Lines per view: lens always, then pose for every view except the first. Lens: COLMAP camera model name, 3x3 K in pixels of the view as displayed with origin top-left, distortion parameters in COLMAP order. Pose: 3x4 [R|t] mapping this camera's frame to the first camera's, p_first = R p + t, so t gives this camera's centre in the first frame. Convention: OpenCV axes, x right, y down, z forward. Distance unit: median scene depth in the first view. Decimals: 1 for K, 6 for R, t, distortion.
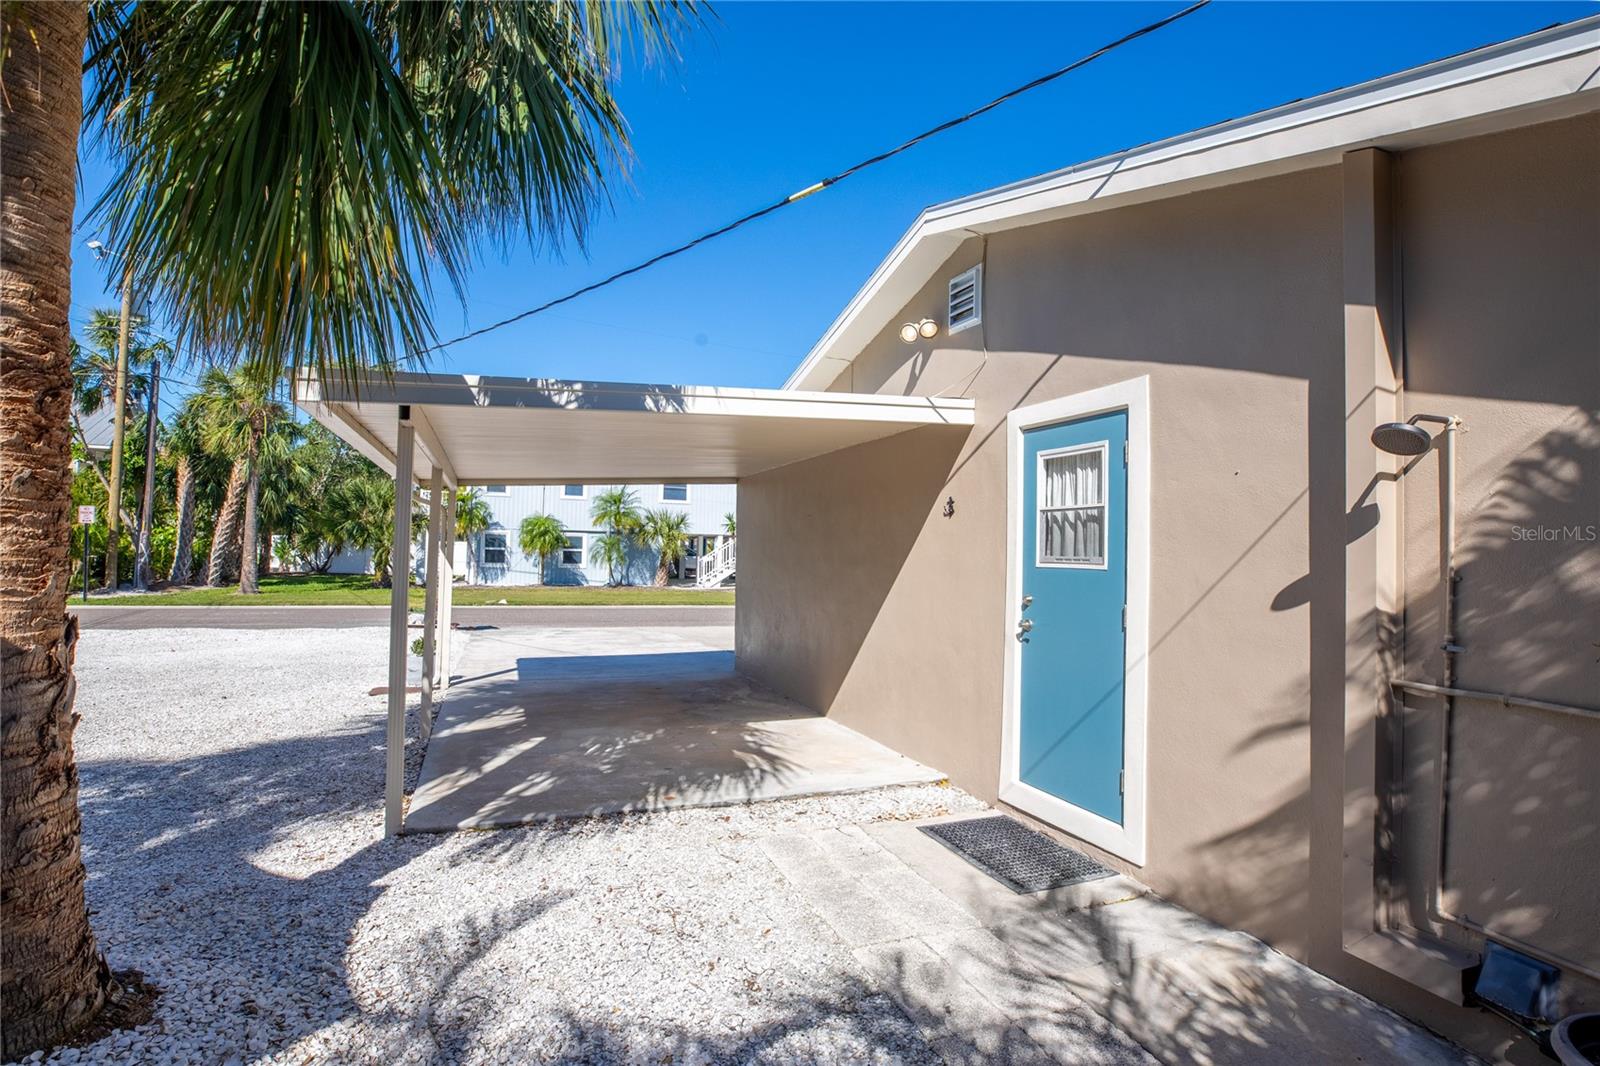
lens RADIAL K [[779.7, 0, 800.0], [0, 779.7, 533.0], [0, 0, 1]] dist [-0.031903, 0.009318]
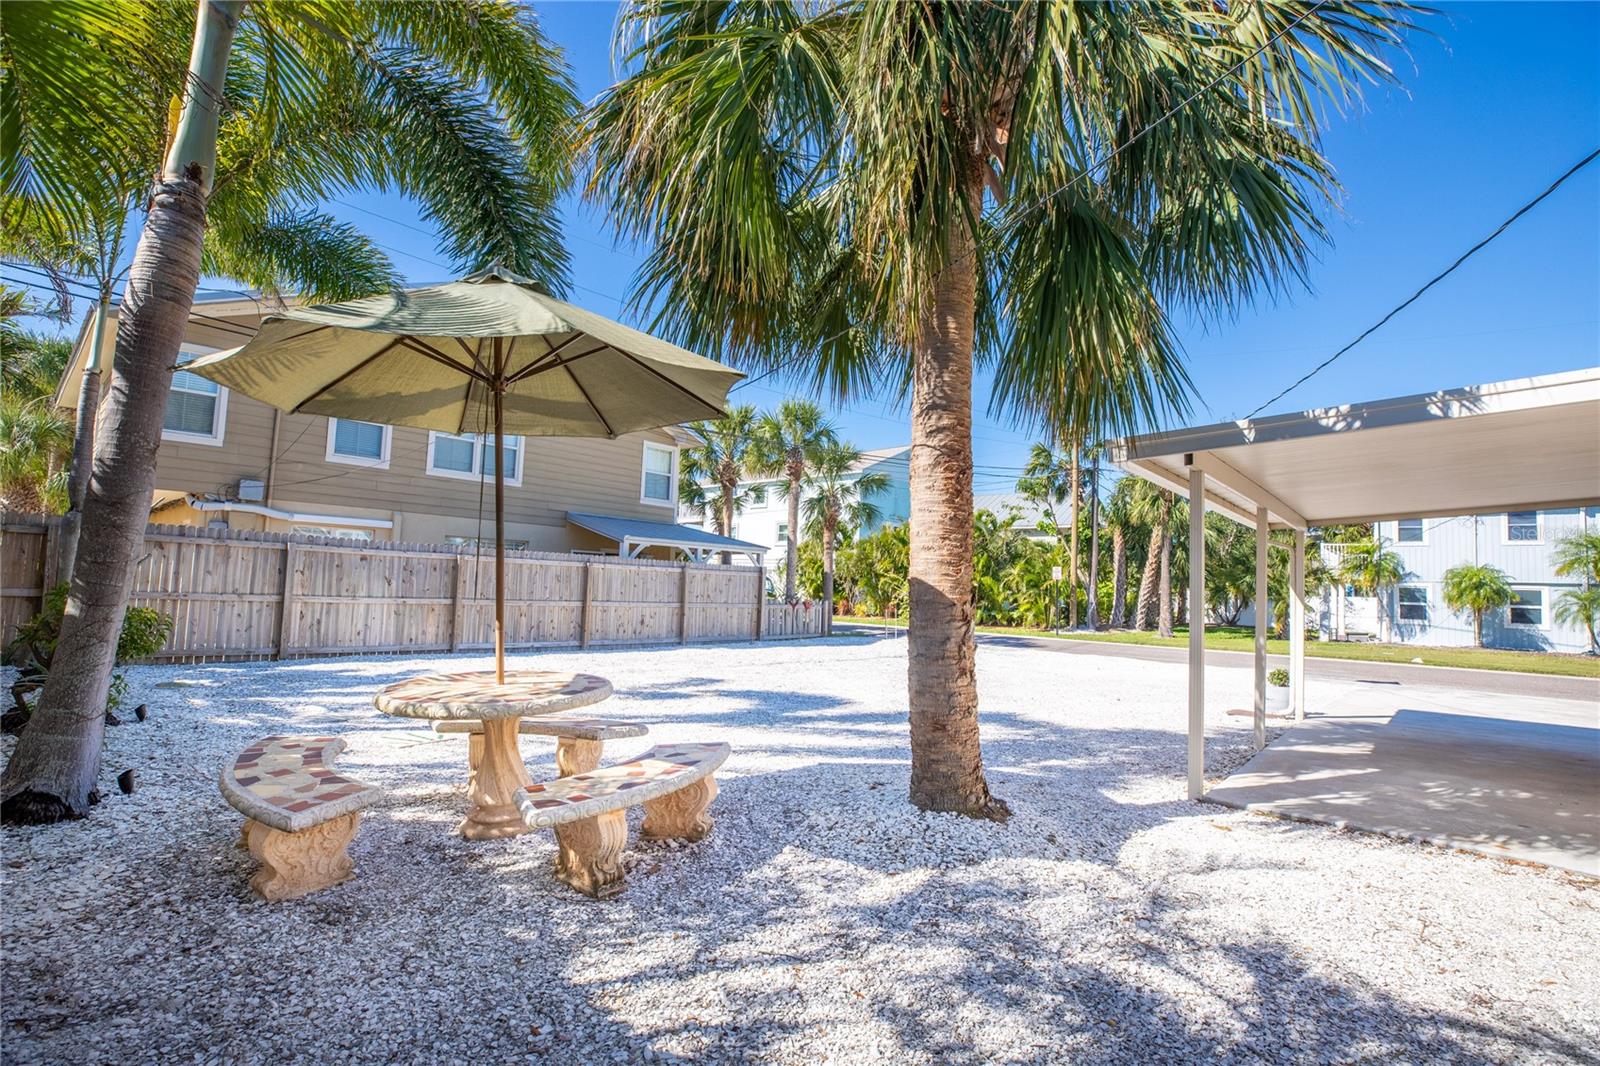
lens RADIAL K [[779.7, 0, 800.0], [0, 779.7, 533.0], [0, 0, 1]] dist [-0.031903, 0.009318]
pose [[0.442383, -0.077184, -0.893499, 0.129396], [-0.008112, 0.995905, -0.090046, 0.032929], [0.896789, 0.047083, 0.439945, -0.050936]]
